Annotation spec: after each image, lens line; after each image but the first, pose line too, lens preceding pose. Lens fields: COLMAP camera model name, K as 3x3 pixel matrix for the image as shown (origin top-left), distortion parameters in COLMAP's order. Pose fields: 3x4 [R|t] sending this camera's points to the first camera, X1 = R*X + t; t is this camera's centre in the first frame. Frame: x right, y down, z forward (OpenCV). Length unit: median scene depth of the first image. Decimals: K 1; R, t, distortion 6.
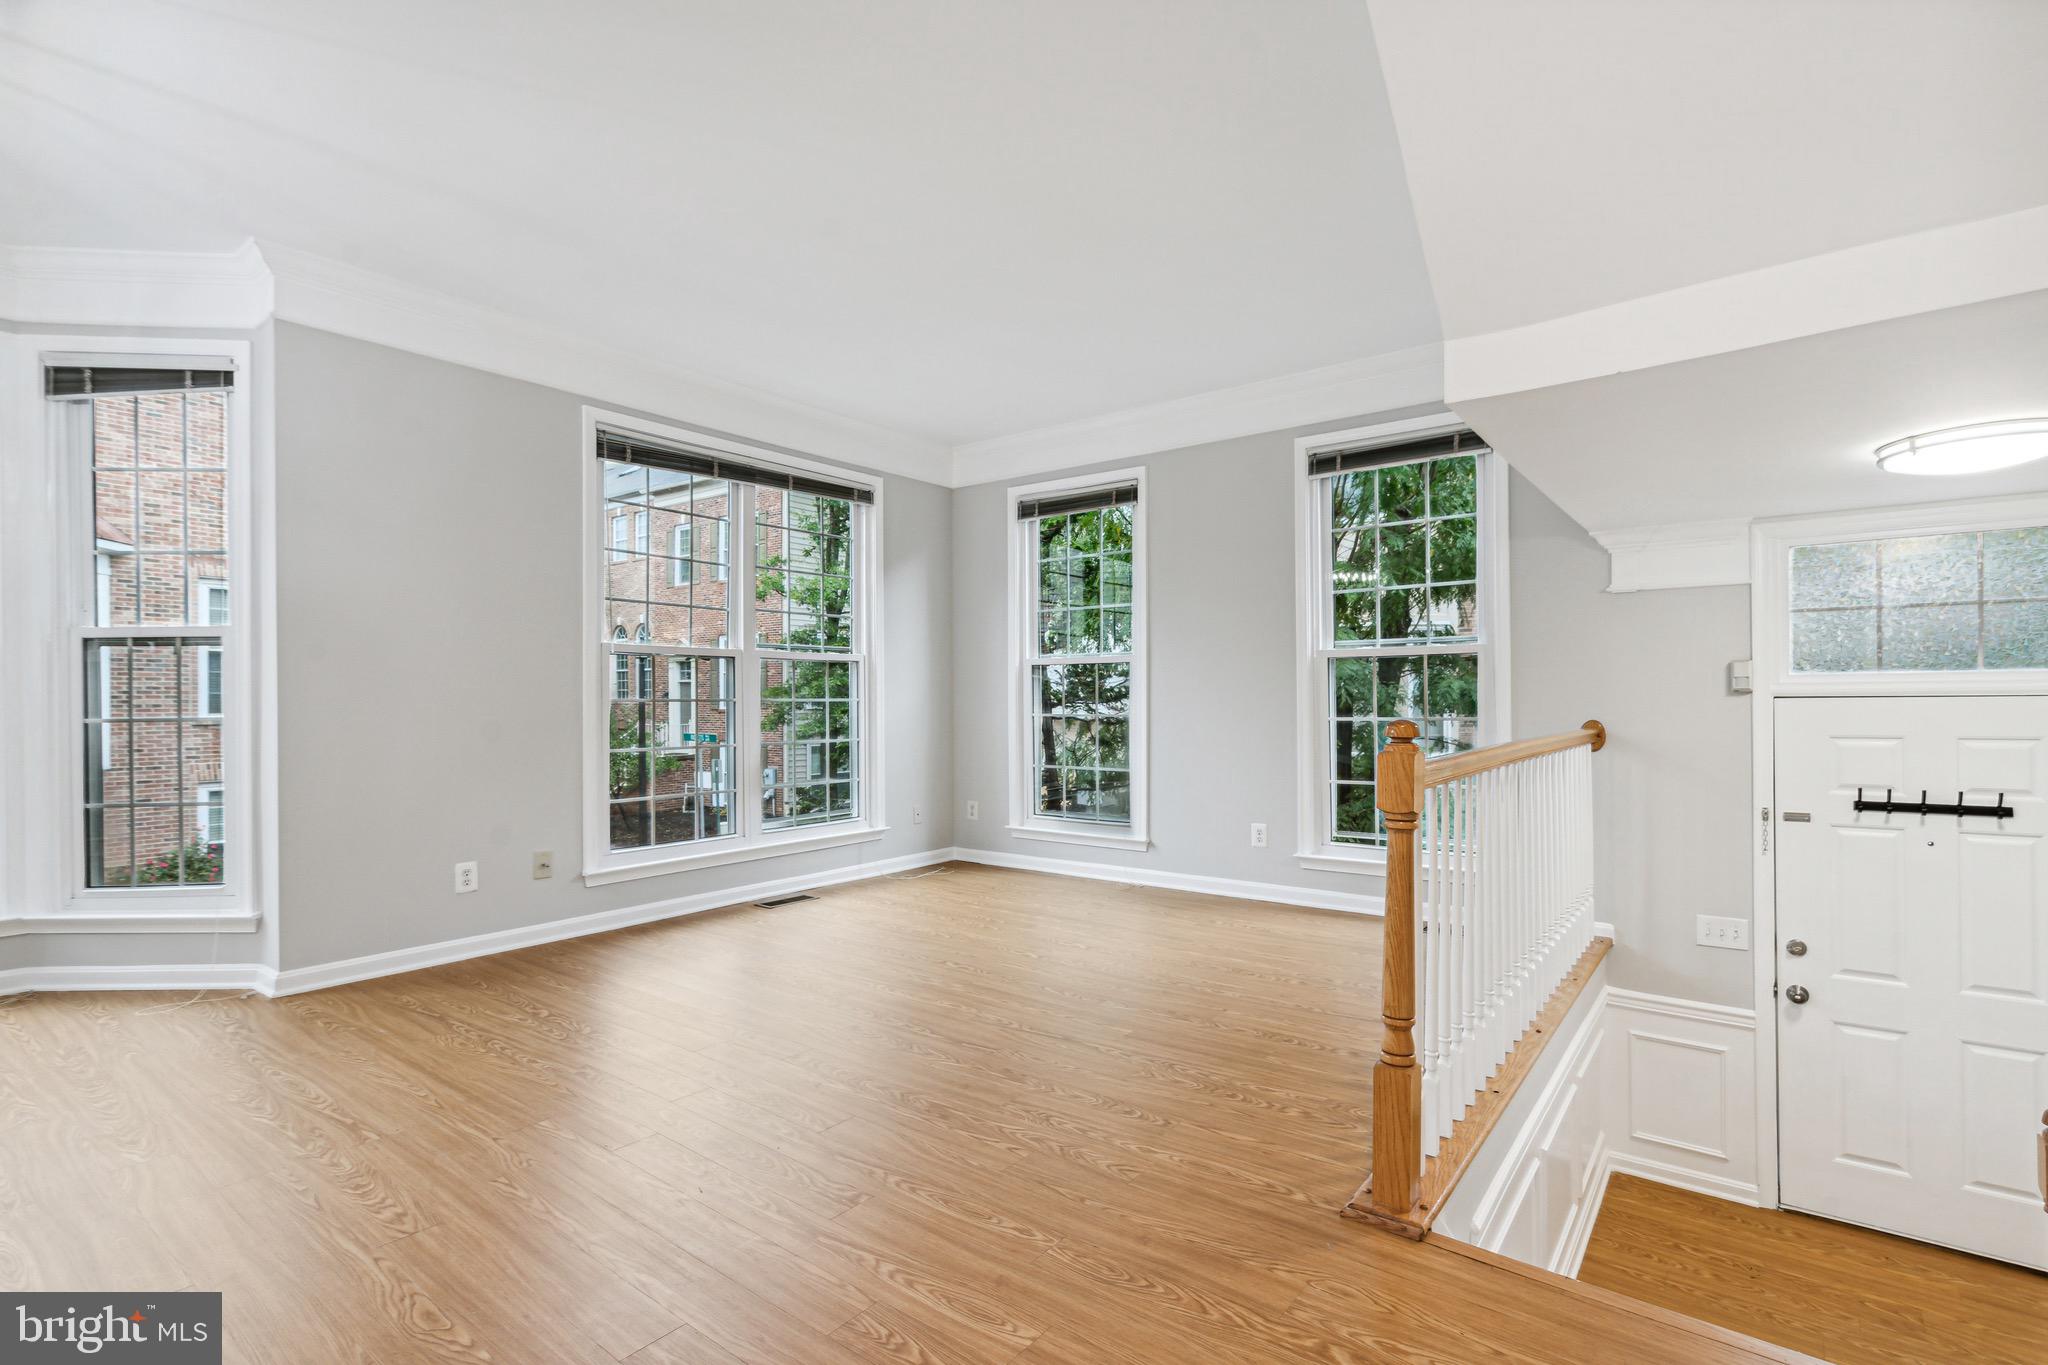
lens RADIAL K [[985.8, 0, 1022.5], [0, 985.8, 699.9], [0, 0, 1]] dist [-0.001346, 0.000084]
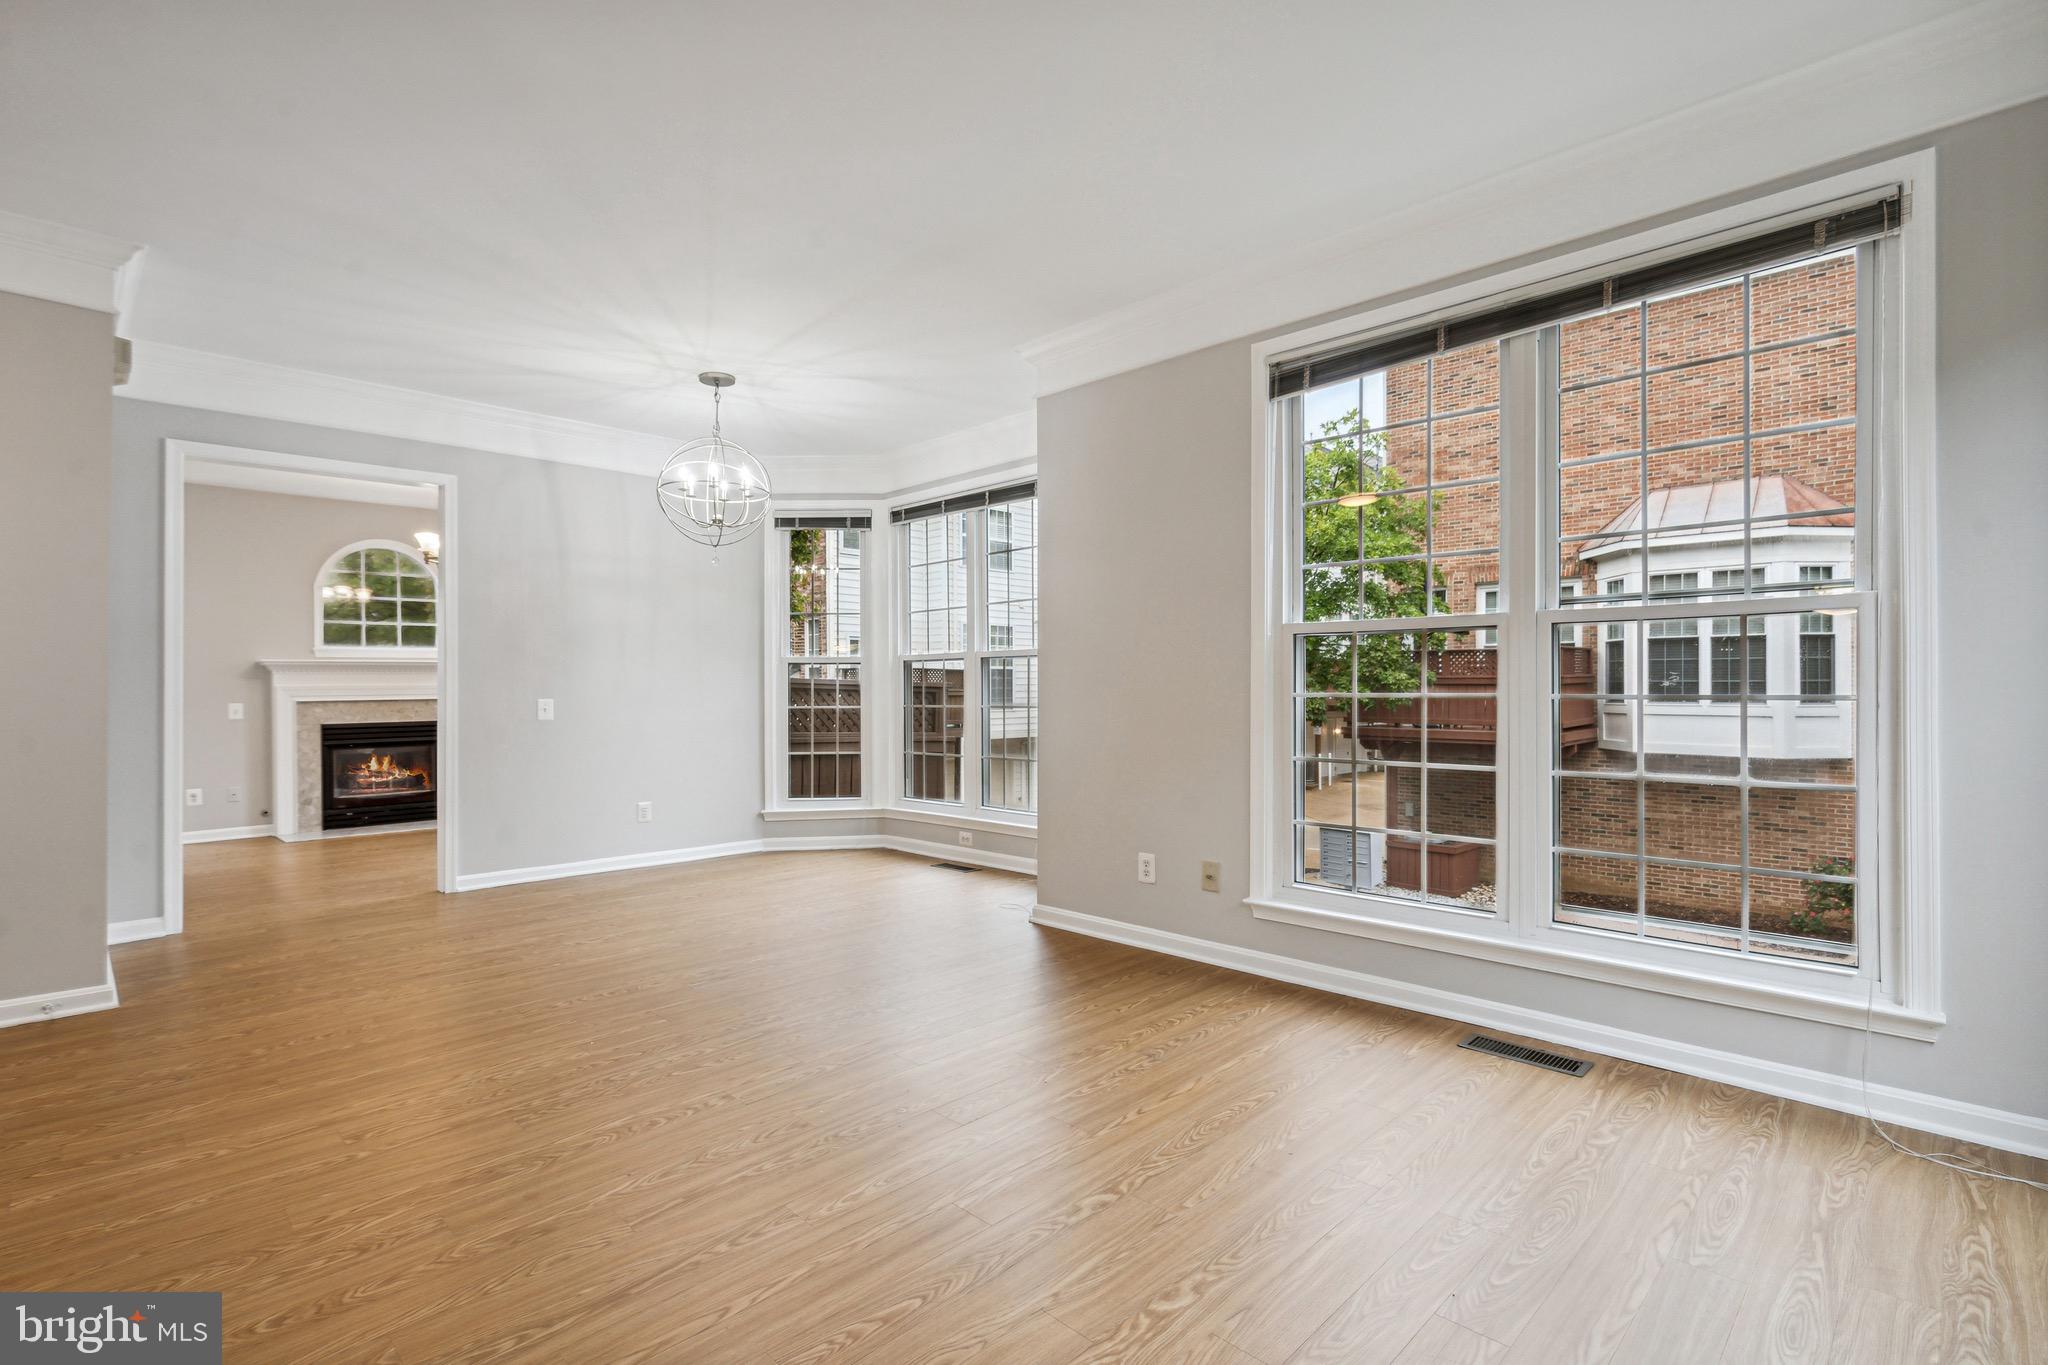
lens RADIAL K [[956.6, 0, 1013.3], [0, 956.6, 683.4], [0, 0, 1]] dist [-0.001278, 0.000859]
pose [[-0.134920, -0.001961, -0.990855, 0.438182], [0.001254, 0.999997, -0.002150, -0.008346], [0.990856, -0.001532, -0.134917, 1.011757]]
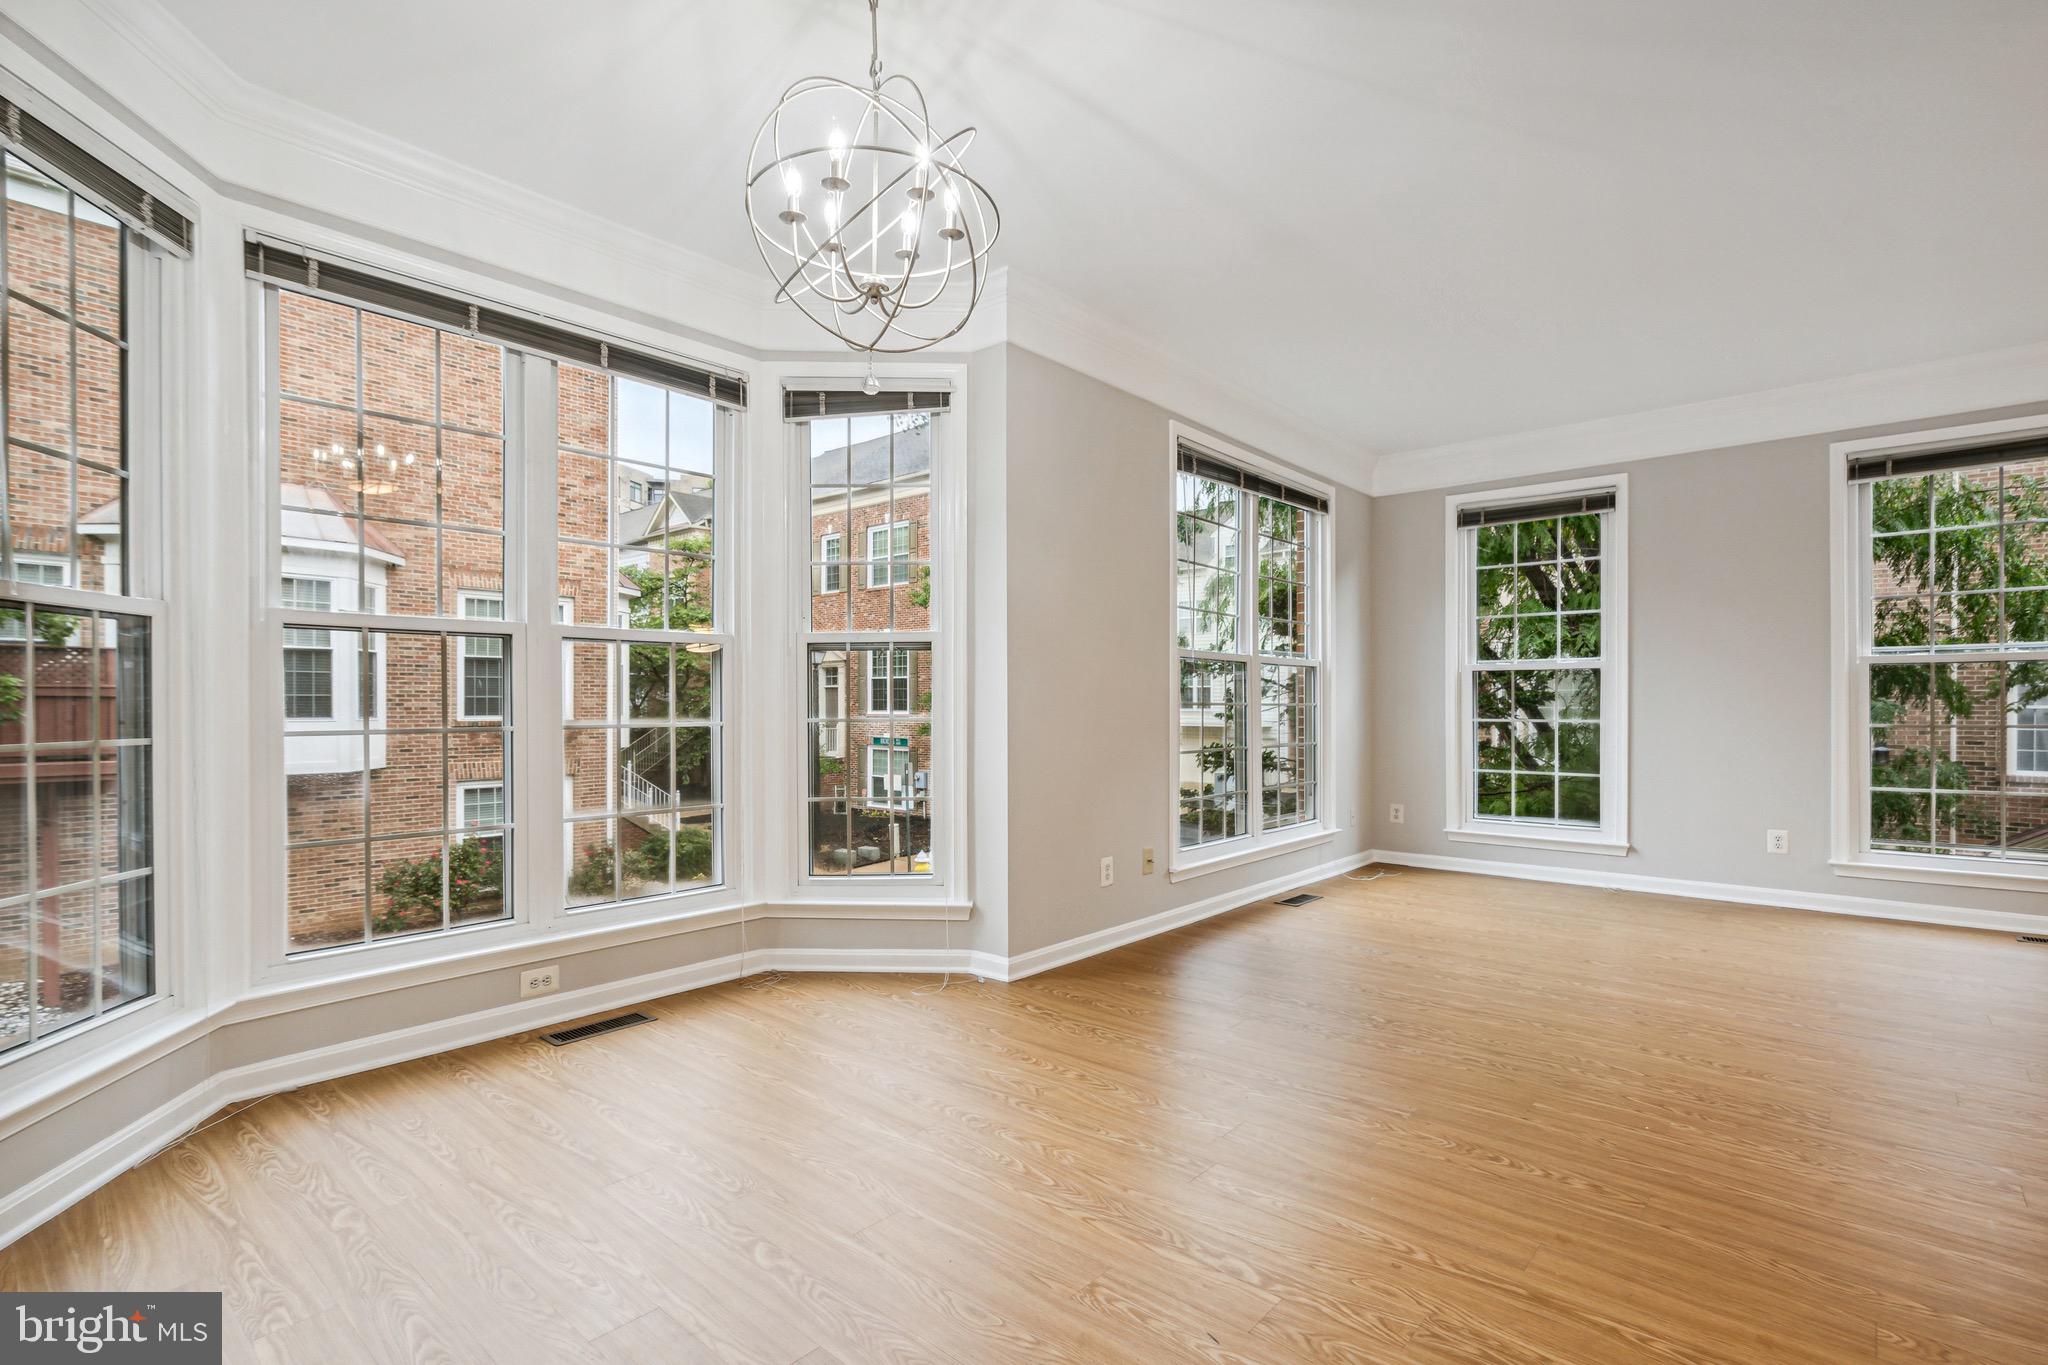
lens RADIAL K [[975.9, 0, 1016.7], [0, 975.9, 707.1], [0, 0, 1]] dist [-0.003770, 0.006738]
pose [[0.998123, 0.004337, -0.061089, -0.606849], [-0.004312, 0.999991, 0.000547, 0.004819], [0.061091, -0.000282, 0.998132, -0.043825]]
